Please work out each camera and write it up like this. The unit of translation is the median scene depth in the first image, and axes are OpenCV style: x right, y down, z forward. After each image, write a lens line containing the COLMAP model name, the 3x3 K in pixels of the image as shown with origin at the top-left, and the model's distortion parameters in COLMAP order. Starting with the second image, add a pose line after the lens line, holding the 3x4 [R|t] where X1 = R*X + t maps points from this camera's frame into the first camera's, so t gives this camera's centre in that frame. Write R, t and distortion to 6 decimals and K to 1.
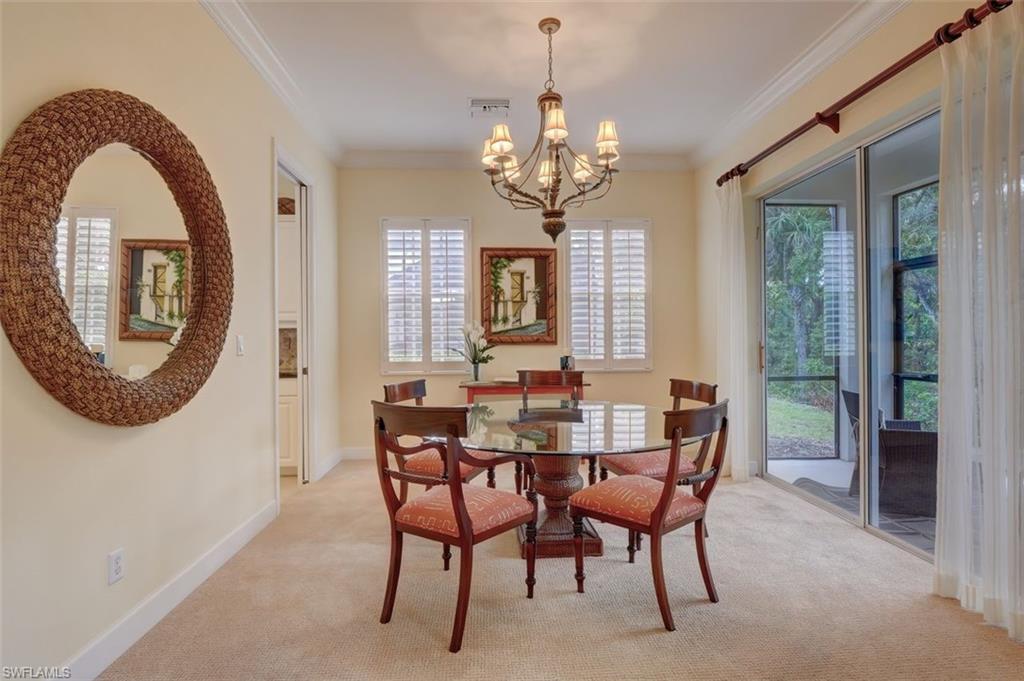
lens RADIAL K [[500.6, 0, 509.0], [0, 500.6, 340.2], [0, 0, 1]] dist [-0.015007, -0.000373]
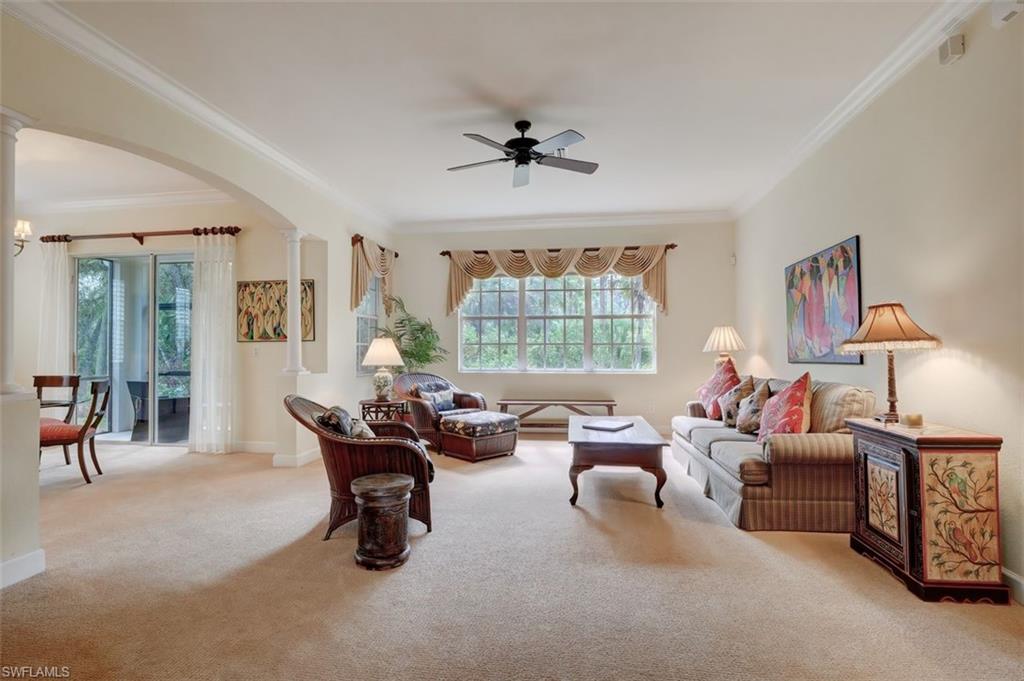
lens RADIAL K [[500.6, 0, 509.0], [0, 500.6, 340.2], [0, 0, 1]] dist [-0.015007, -0.000373]
pose [[0.212349, 0.020990, 0.976969, -0.858865], [0.007259, 0.999708, -0.023056, 0.012606], [-0.977167, 0.011987, 0.212134, -0.760006]]
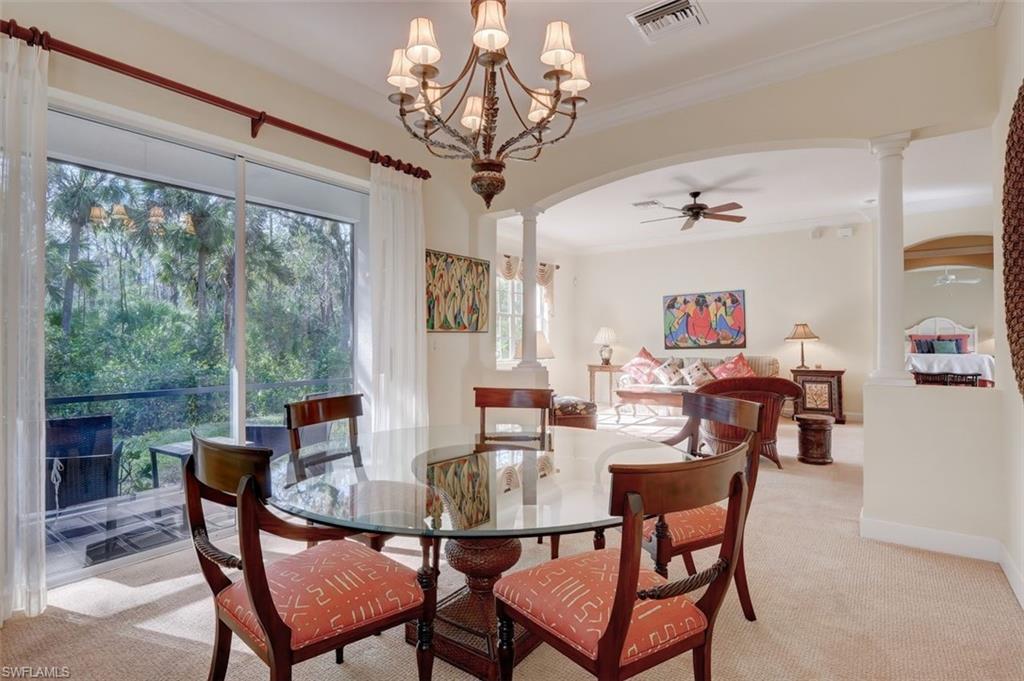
lens RADIAL K [[500.6, 0, 509.0], [0, 500.6, 340.2], [0, 0, 1]] dist [-0.015007, -0.000373]
pose [[-0.763329, 0.009576, 0.645939, -0.339363], [0.011827, 0.999930, -0.000848, -0.004623], [-0.645901, 0.006993, -0.763389, 1.306730]]
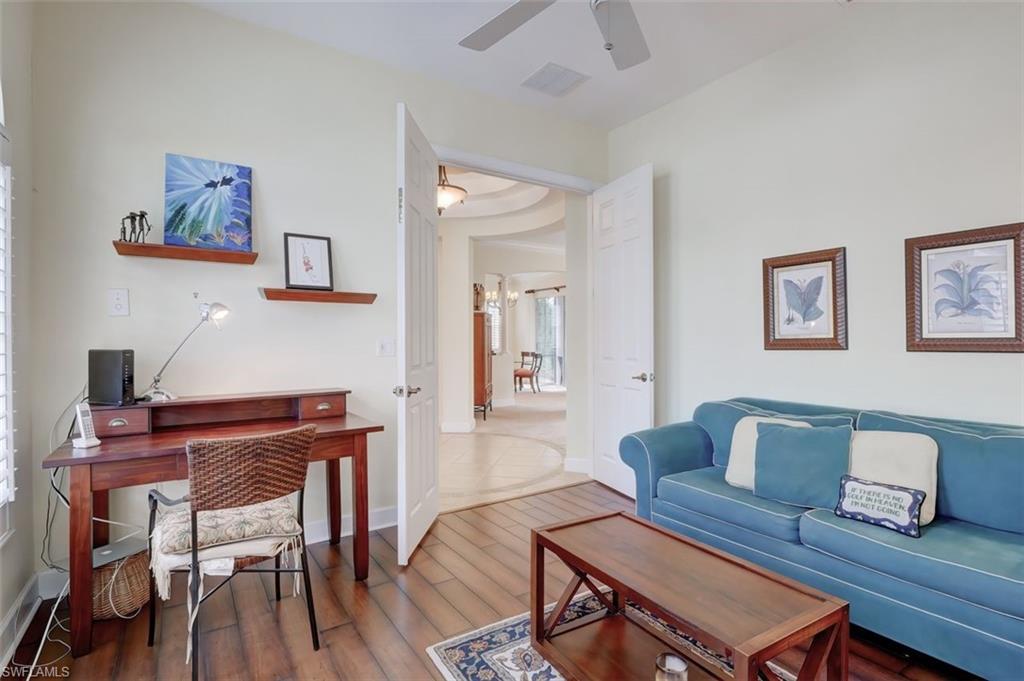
lens RADIAL K [[500.6, 0, 509.0], [0, 500.6, 340.2], [0, 0, 1]] dist [-0.015007, -0.000373]
pose [[0.869820, 0.005804, 0.493335, -1.633951], [-0.001366, 0.999955, -0.009357, 0.025969], [-0.493367, 0.007466, 0.869789, -2.261866]]
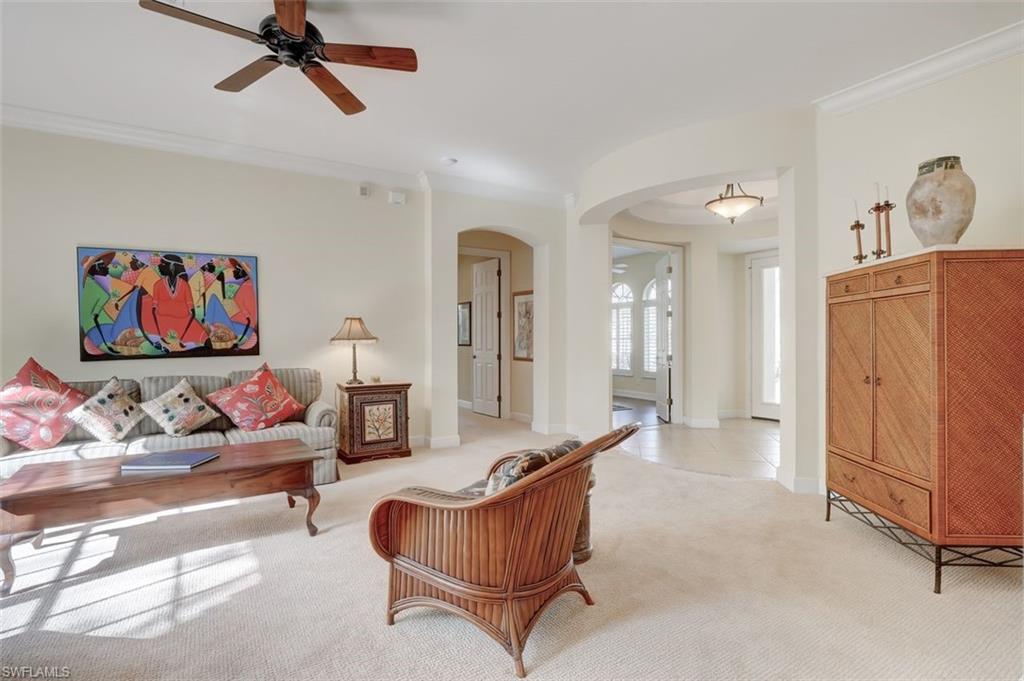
lens RADIAL K [[500.6, 0, 509.0], [0, 500.6, 340.2], [0, 0, 1]] dist [-0.015007, -0.000373]
pose [[-0.876311, 0.007891, -0.481681, 0.406136], [0.005283, 0.999963, 0.006771, -0.003793], [0.481716, 0.003389, -0.876321, 0.316219]]
